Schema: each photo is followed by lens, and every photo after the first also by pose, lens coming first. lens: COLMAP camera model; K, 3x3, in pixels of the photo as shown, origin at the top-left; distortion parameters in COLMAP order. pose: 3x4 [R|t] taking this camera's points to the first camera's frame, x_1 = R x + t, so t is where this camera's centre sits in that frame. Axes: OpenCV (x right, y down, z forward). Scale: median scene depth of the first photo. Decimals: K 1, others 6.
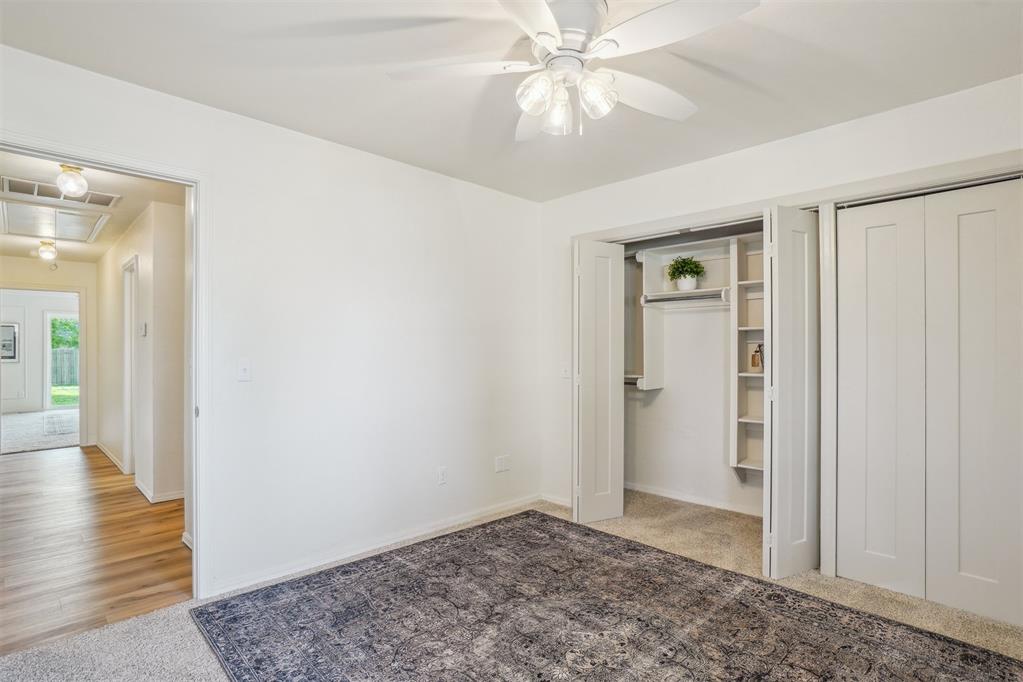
lens RADIAL K [[509.6, 0, 496.4], [0, 509.6, 338.3], [0, 0, 1]] dist [-0.065178, 0.030554]
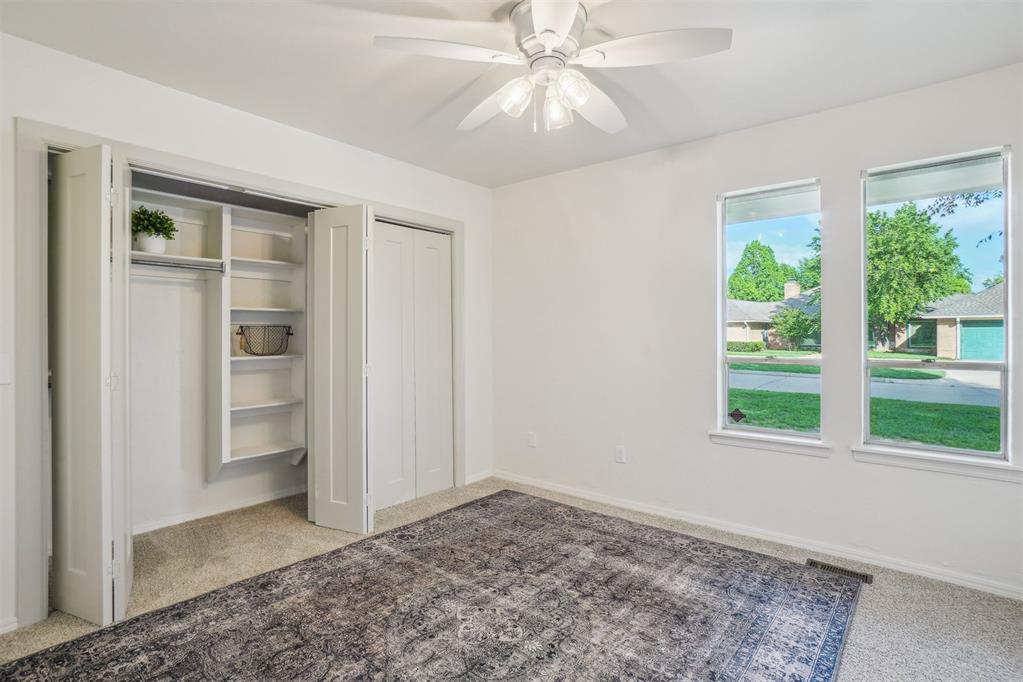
lens RADIAL K [[509.6, 0, 496.4], [0, 509.6, 338.3], [0, 0, 1]] dist [-0.065178, 0.030554]
pose [[-0.100766, -0.012591, 0.994830, -0.604788], [-0.022973, 0.999683, 0.010325, 0.018208], [-0.994645, -0.021813, -0.101023, 0.815475]]
